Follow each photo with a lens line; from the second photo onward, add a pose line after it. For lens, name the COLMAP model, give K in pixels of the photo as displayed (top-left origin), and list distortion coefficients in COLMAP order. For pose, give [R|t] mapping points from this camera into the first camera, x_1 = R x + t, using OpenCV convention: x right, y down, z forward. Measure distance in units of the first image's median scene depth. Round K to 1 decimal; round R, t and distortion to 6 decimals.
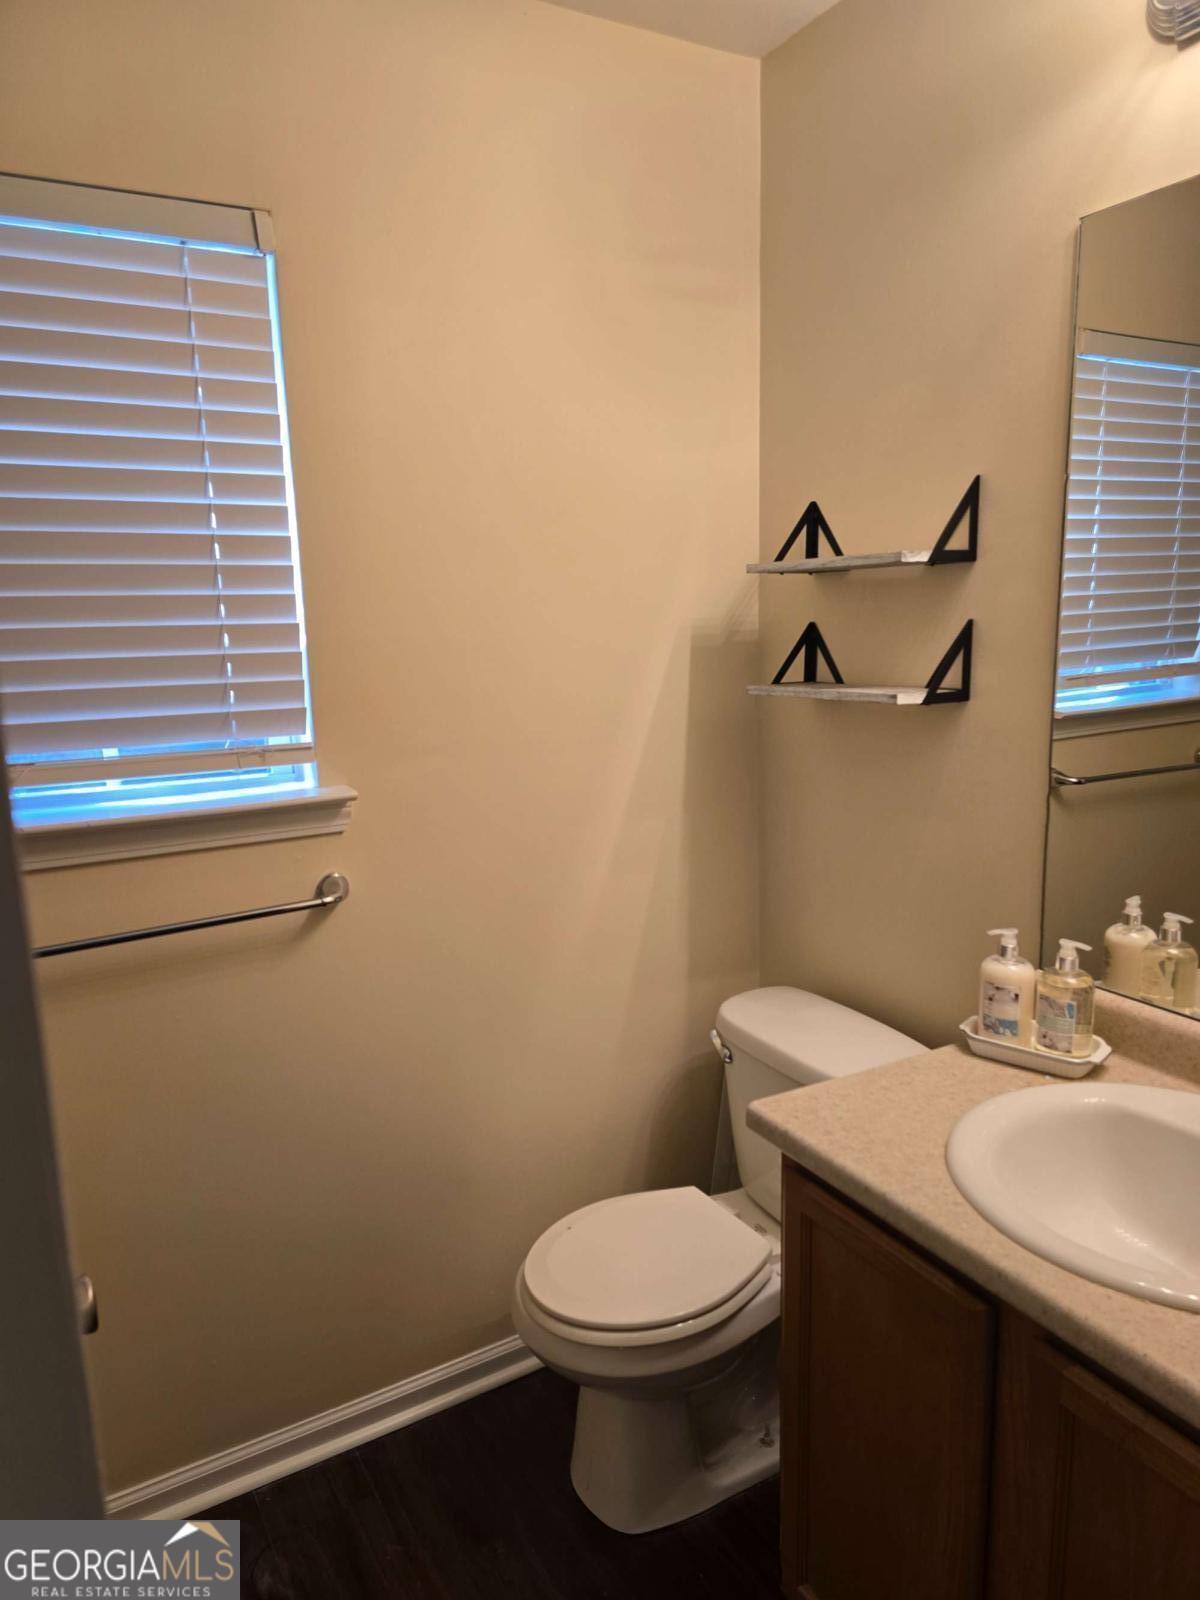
lens RADIAL K [[1054.6, 0, 600.0], [0, 1054.6, 807.0], [0, 0, 1]] dist [0.075962, -0.062883]
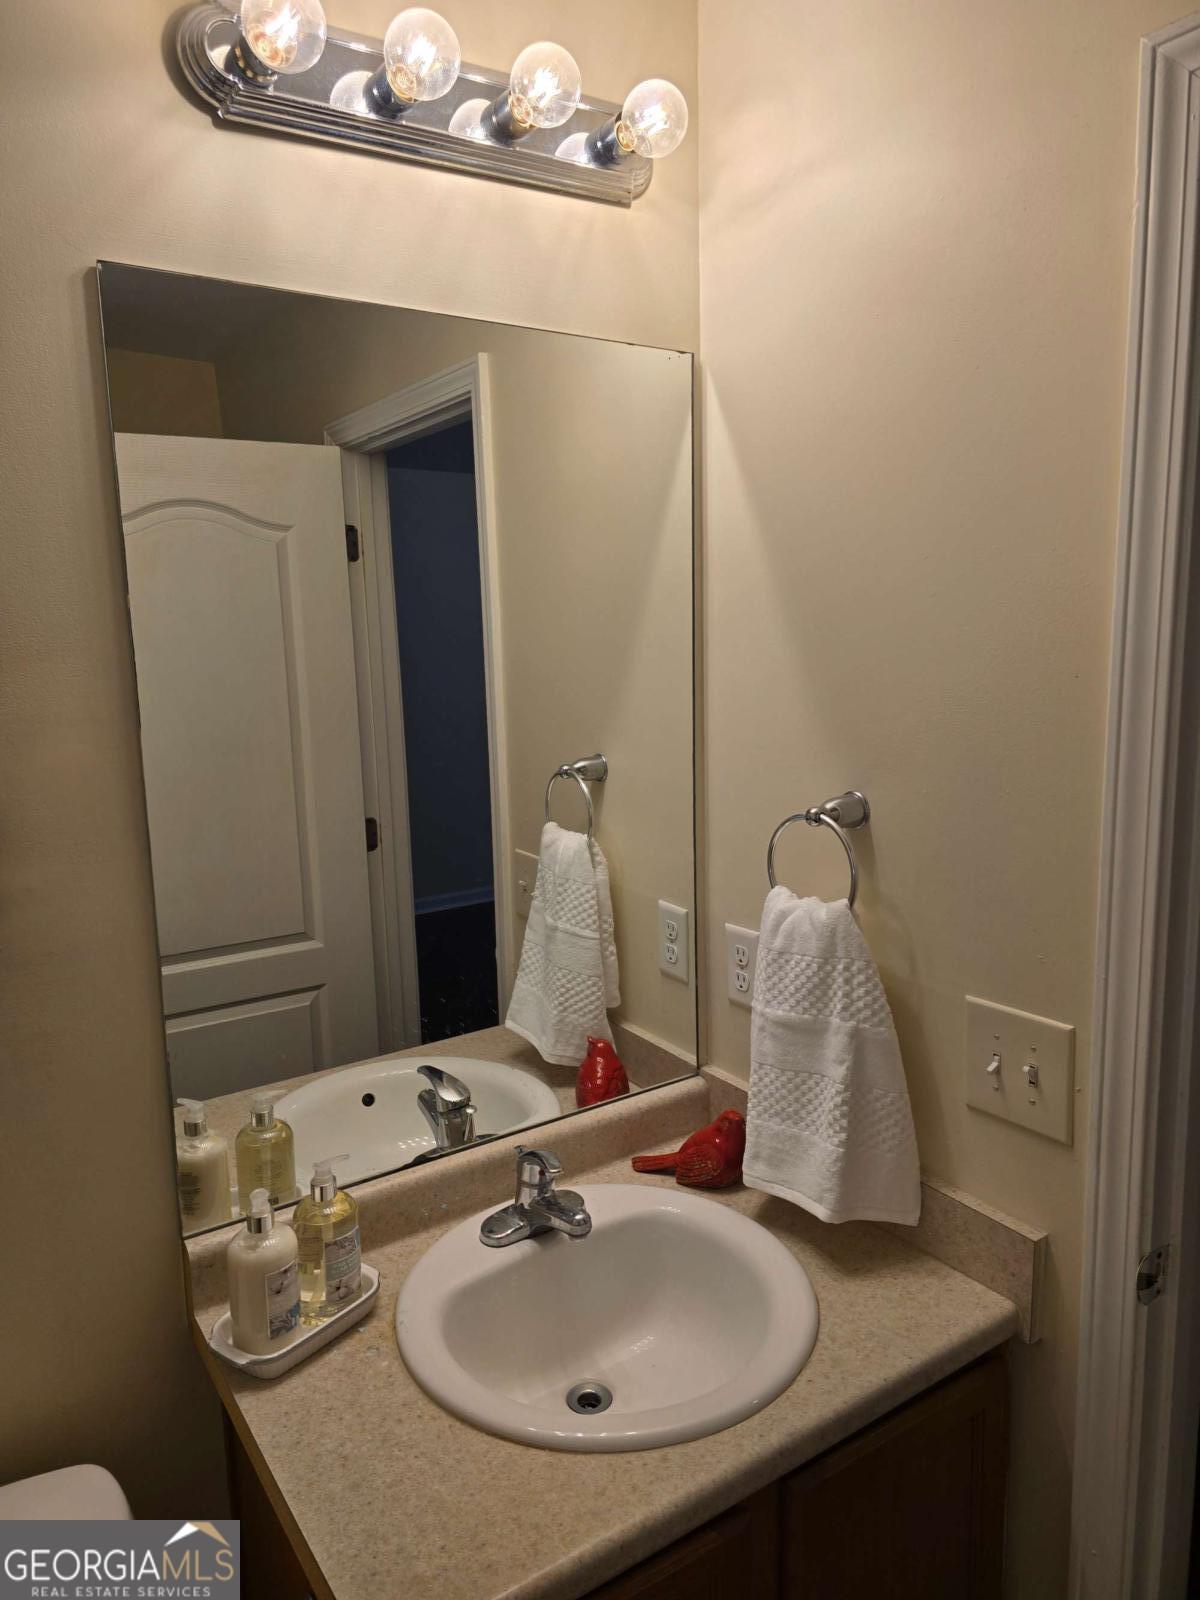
lens RADIAL K [[1054.6, 0, 600.0], [0, 1054.6, 807.0], [0, 0, 1]] dist [0.075962, -0.062883]
pose [[-0.063502, -0.122931, 0.990382, -0.428500], [0.216207, 0.967121, 0.133906, -0.246057], [-0.974280, 0.222631, -0.034835, 0.917855]]
